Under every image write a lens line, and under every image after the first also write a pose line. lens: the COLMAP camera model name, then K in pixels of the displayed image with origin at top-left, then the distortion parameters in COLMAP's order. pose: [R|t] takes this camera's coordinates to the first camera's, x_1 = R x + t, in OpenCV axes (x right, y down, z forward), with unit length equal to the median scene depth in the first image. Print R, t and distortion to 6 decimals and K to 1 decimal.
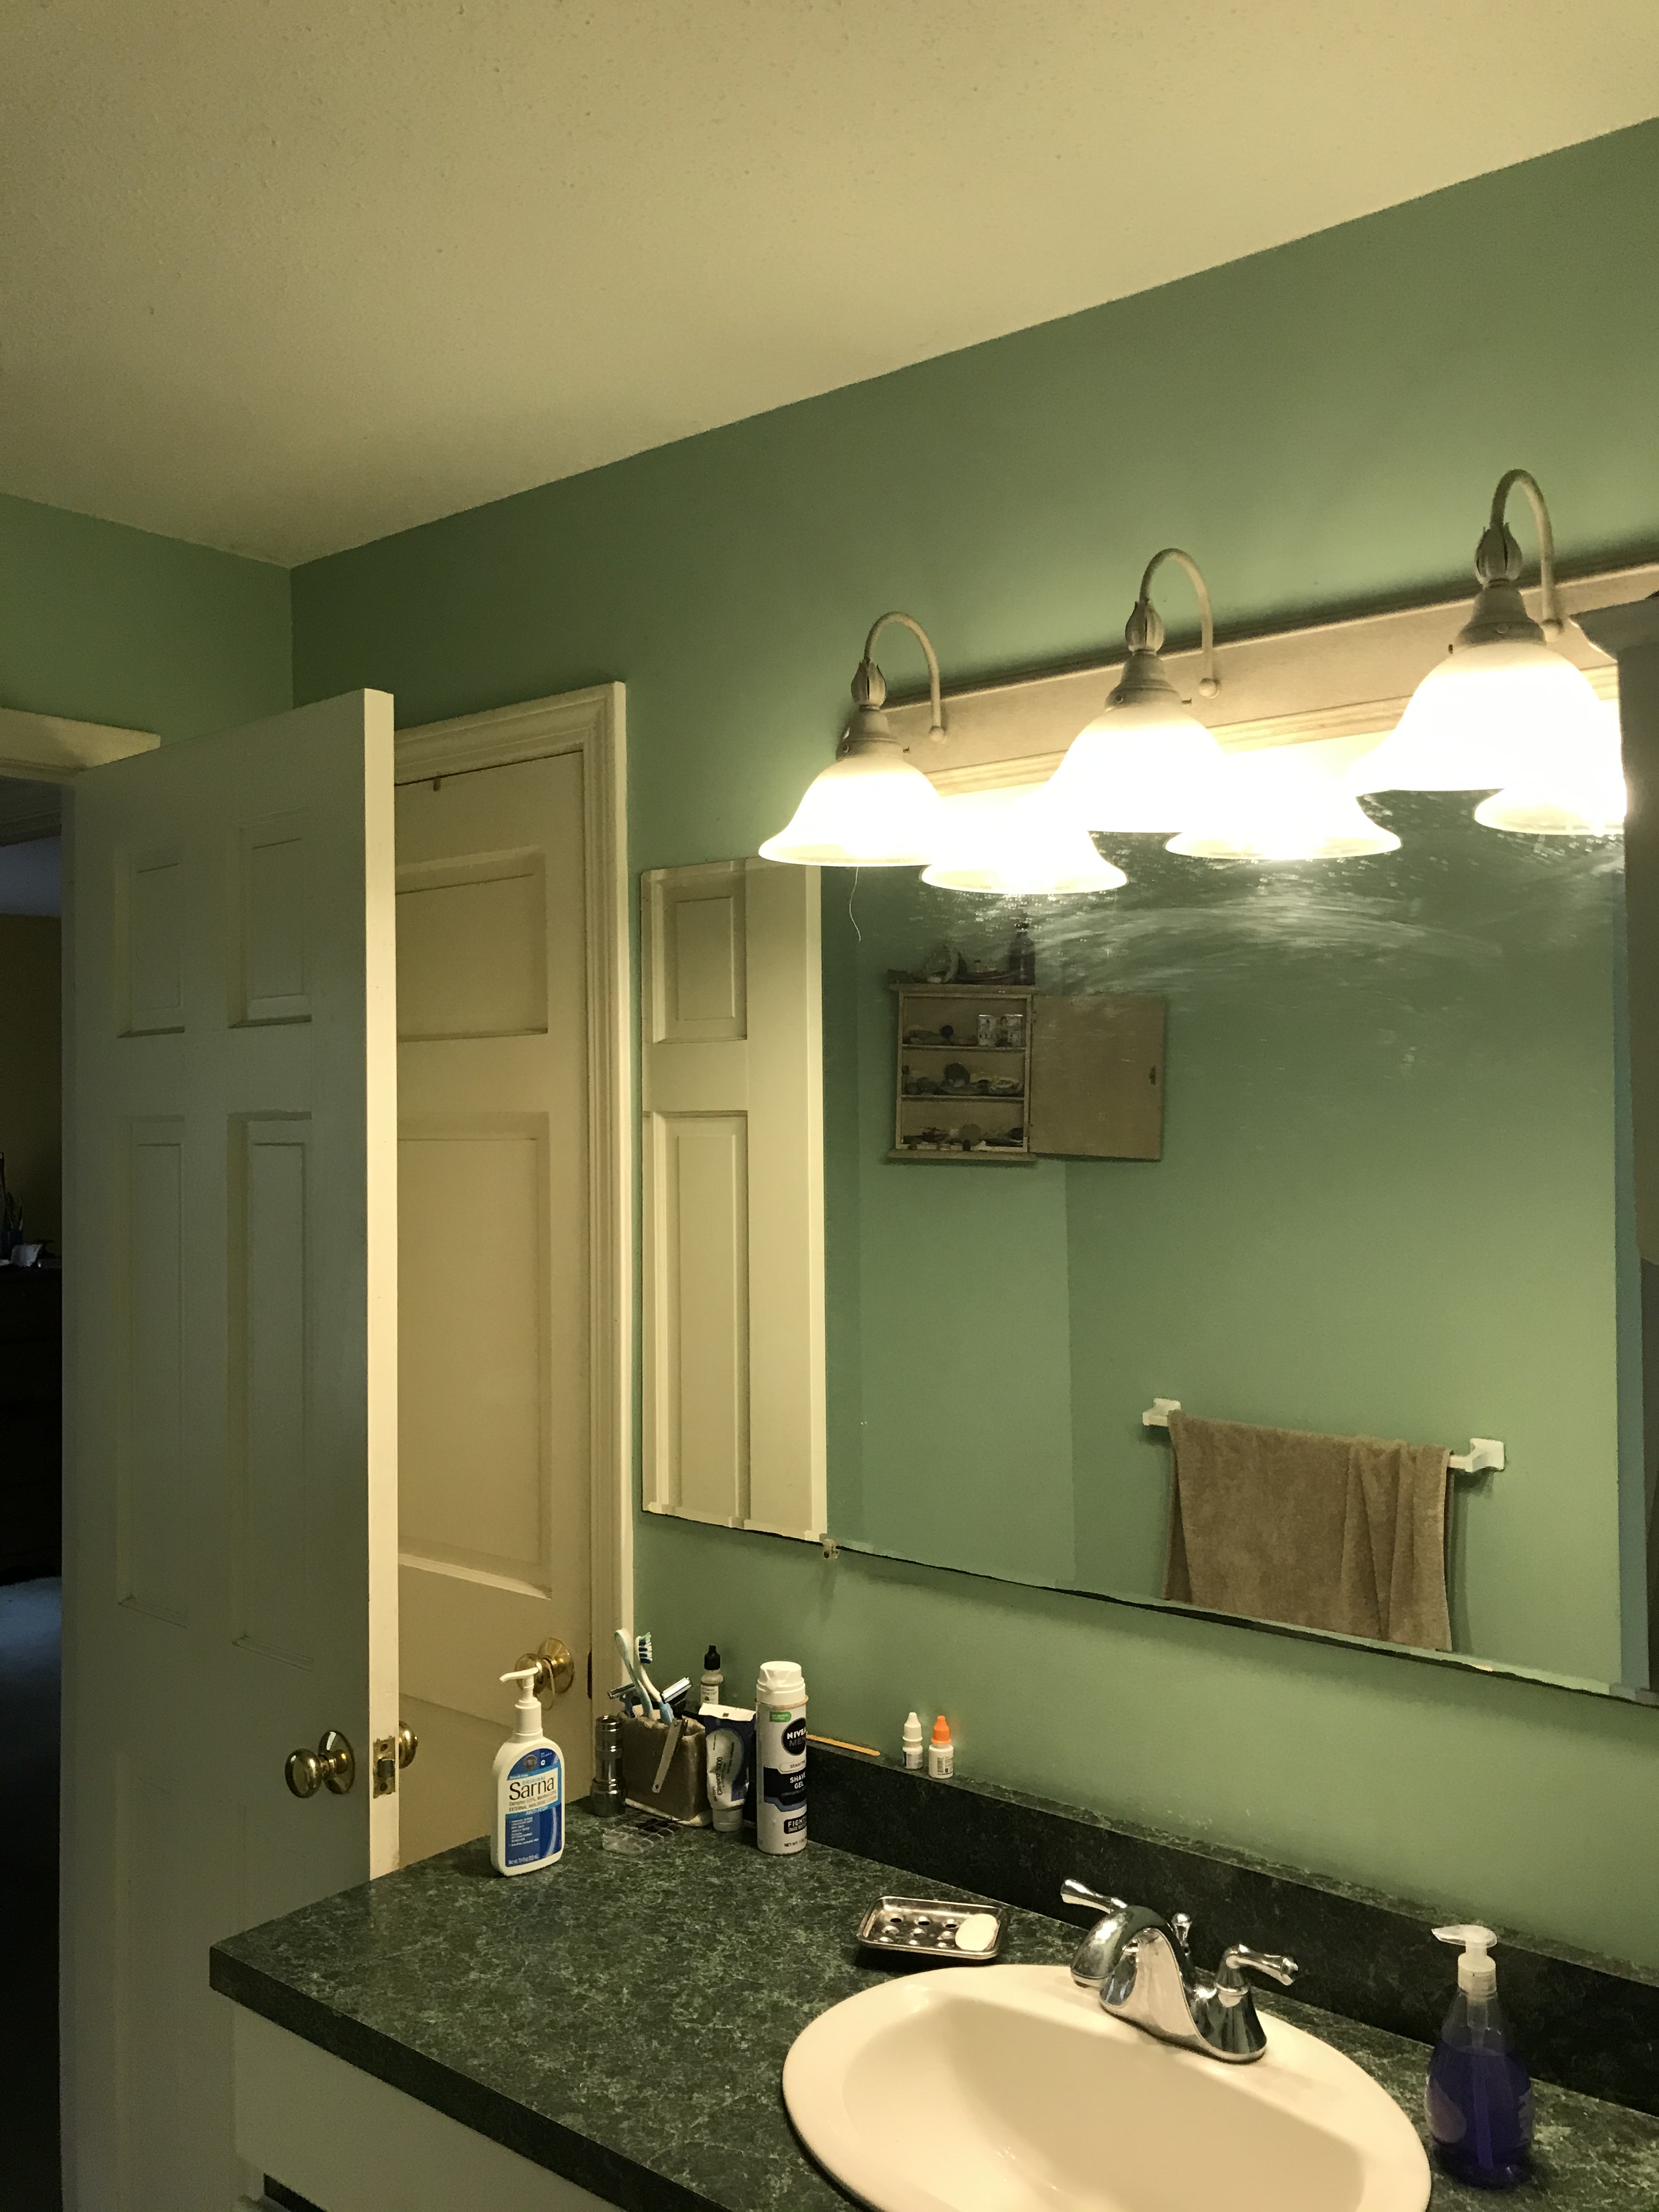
lens RADIAL K [[1802.0, 0, 820.0], [0, 1802.0, 1106.8], [0, 0, 1]] dist [0.020668, -0.029197]
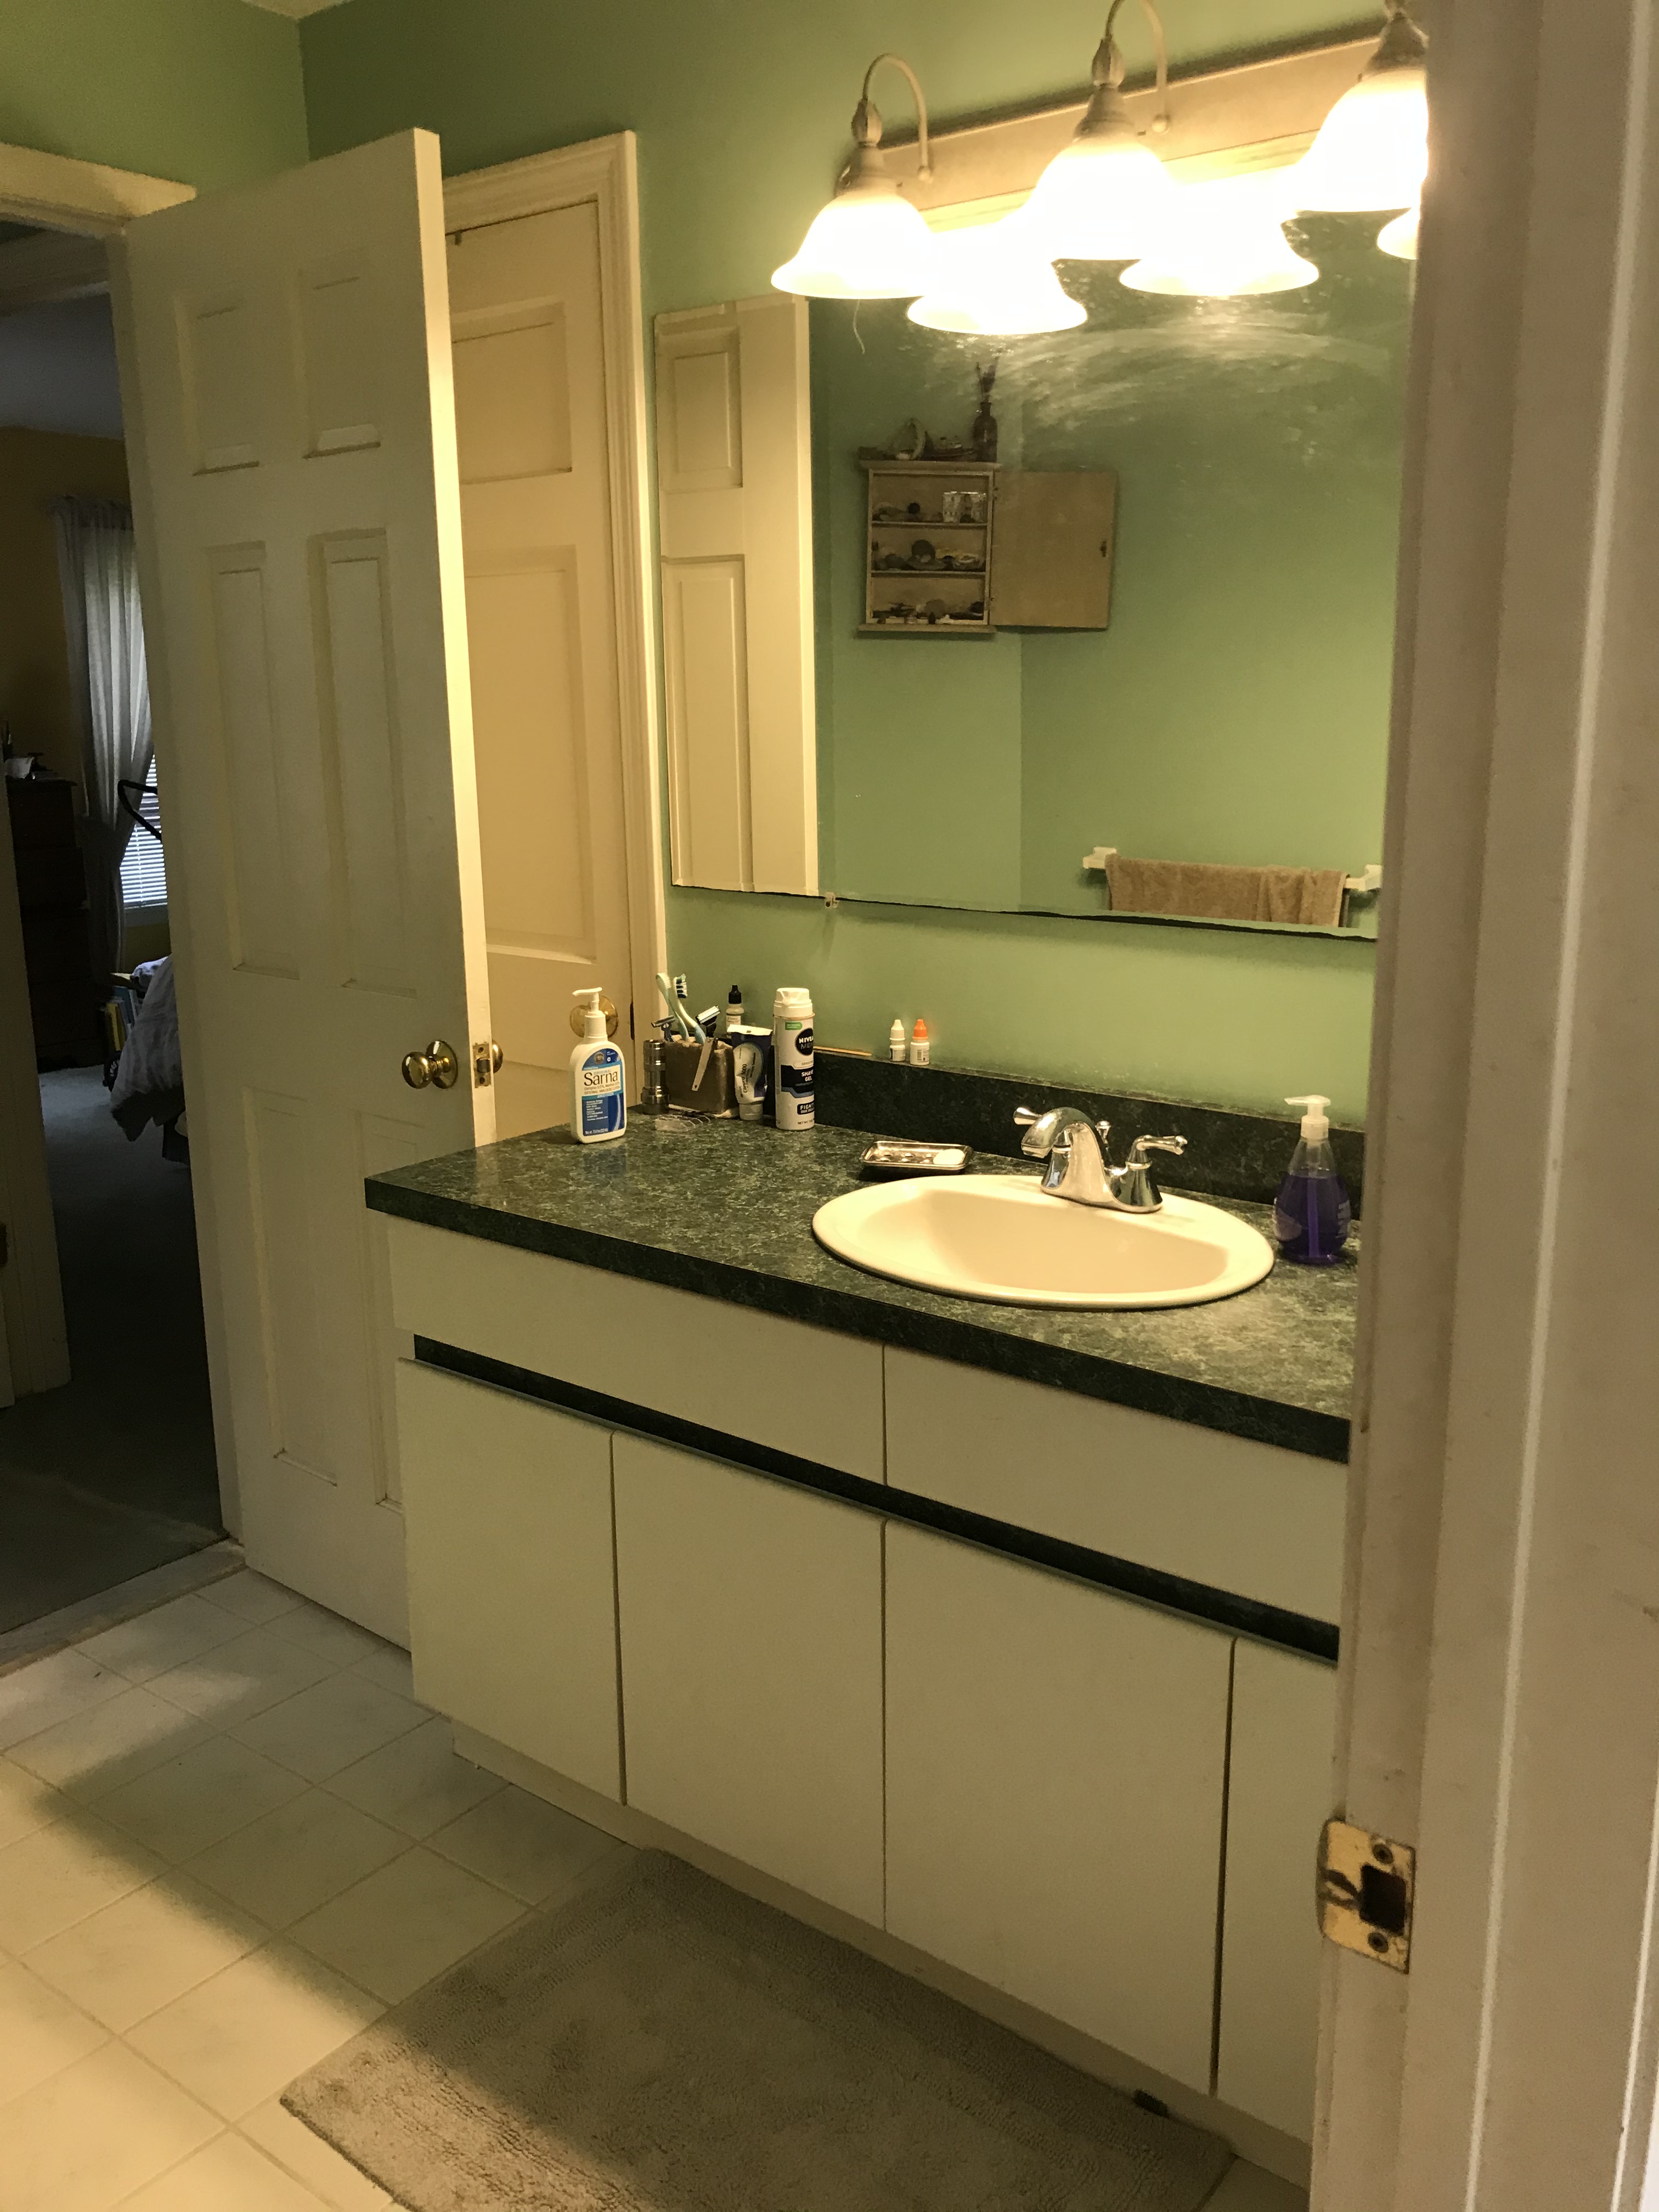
lens RADIAL K [[1802.0, 0, 825.9], [0, 1802.0, 1097.0], [0, 0, 1]] dist [0.020668, -0.029197]
pose [[0.999358, -0.012772, 0.033482, -0.042804], [0.004715, 0.973069, 0.230468, 0.097042], [-0.035523, -0.230162, 0.972504, -0.242233]]
